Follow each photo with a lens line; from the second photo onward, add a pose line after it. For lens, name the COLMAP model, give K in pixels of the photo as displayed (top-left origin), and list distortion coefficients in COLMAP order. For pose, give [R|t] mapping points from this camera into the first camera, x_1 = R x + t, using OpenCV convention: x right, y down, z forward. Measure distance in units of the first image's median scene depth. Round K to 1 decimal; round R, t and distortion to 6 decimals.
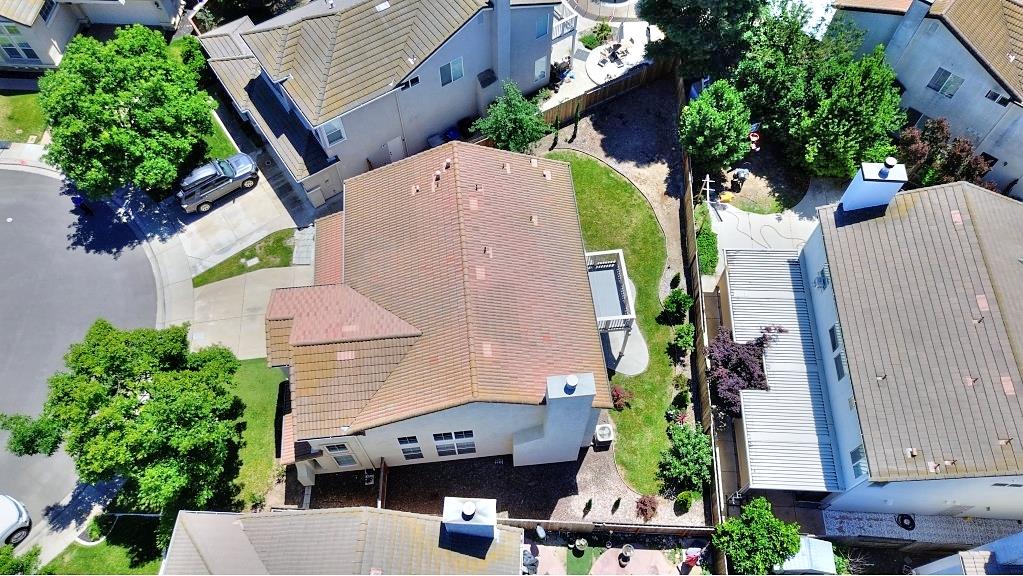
lens RADIAL K [[733.7, 0, 511.5], [0, 733.7, 288.0], [0, 0, 1]] dist [0.054941, -0.053541]
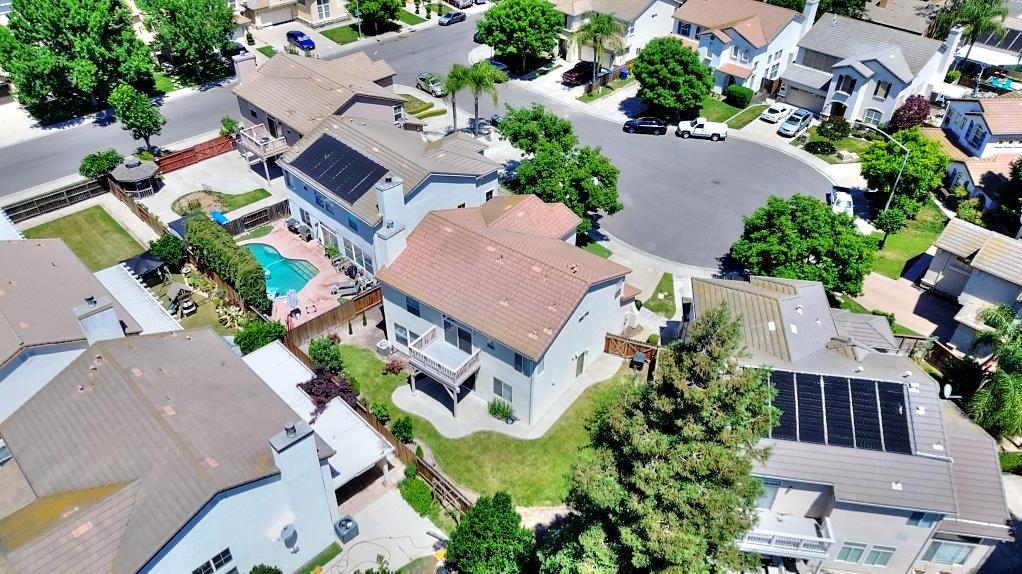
lens RADIAL K [[733.0, 0, 511.0], [0, 733.0, 287.0], [0, 0, 1]] dist [0.054941, -0.053541]
pose [[-0.678621, 0.440873, -0.587456, 0.646978], [-0.648247, 0.016528, 0.761251, -0.909098], [0.345325, 0.897417, 0.274578, 0.515305]]
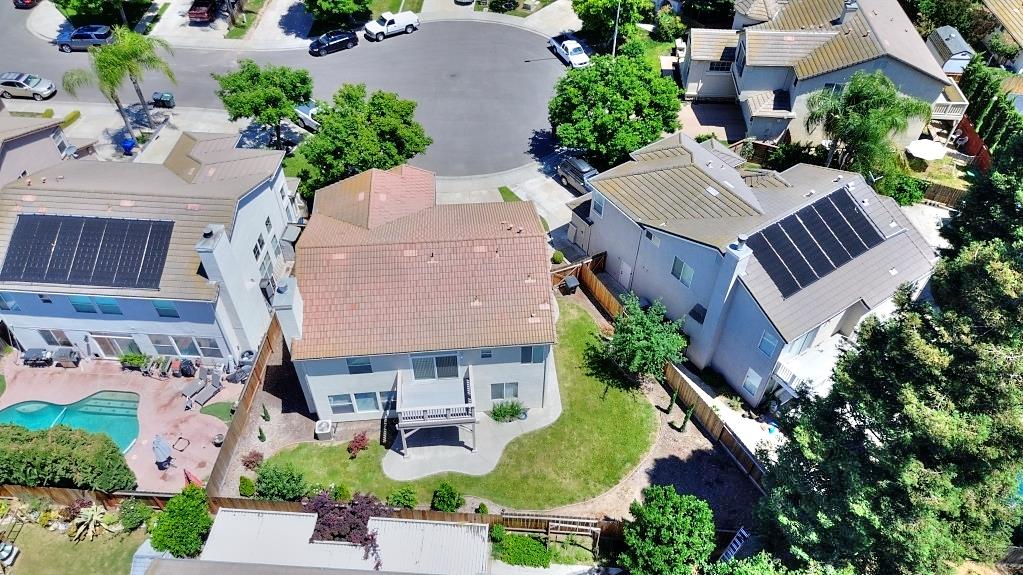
lens RADIAL K [[733.7, 0, 511.5], [0, 733.7, 287.5], [0, 0, 1]] dist [0.054941, -0.053541]
pose [[-0.013760, 0.721547, -0.692229, 0.640028], [-0.877314, 0.323426, 0.354563, -0.442468], [0.479719, 0.612181, 0.628573, 0.270280]]
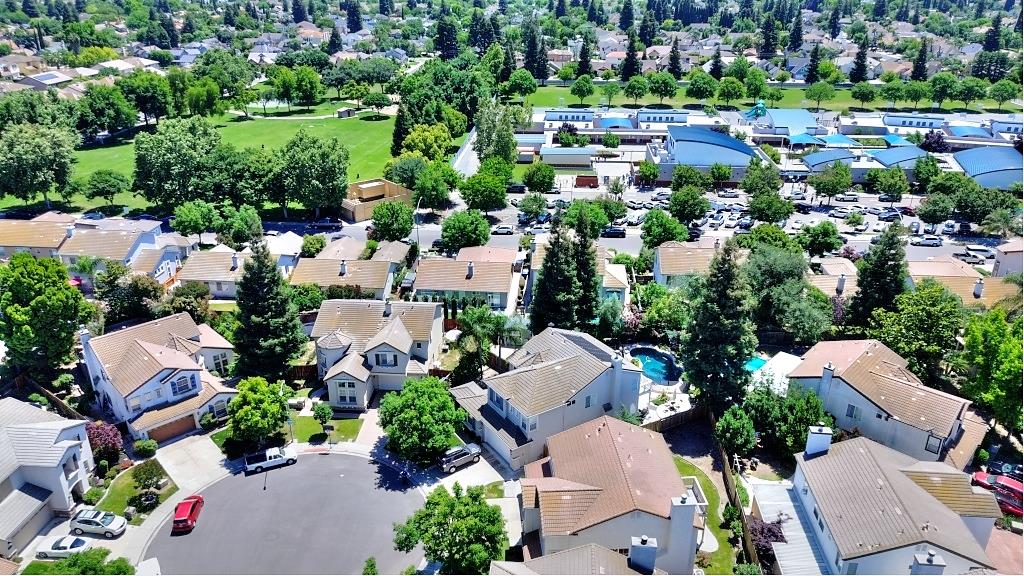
lens RADIAL K [[734.4, 0, 512.0], [0, 734.4, 288.0], [0, 0, 1]] dist [0.054941, -0.053541]
pose [[0.999600, 0.016151, -0.023196, -0.249260], [-0.026835, 0.800028, -0.599363, 0.627847], [0.008877, 0.599746, 0.800141, -0.709690]]
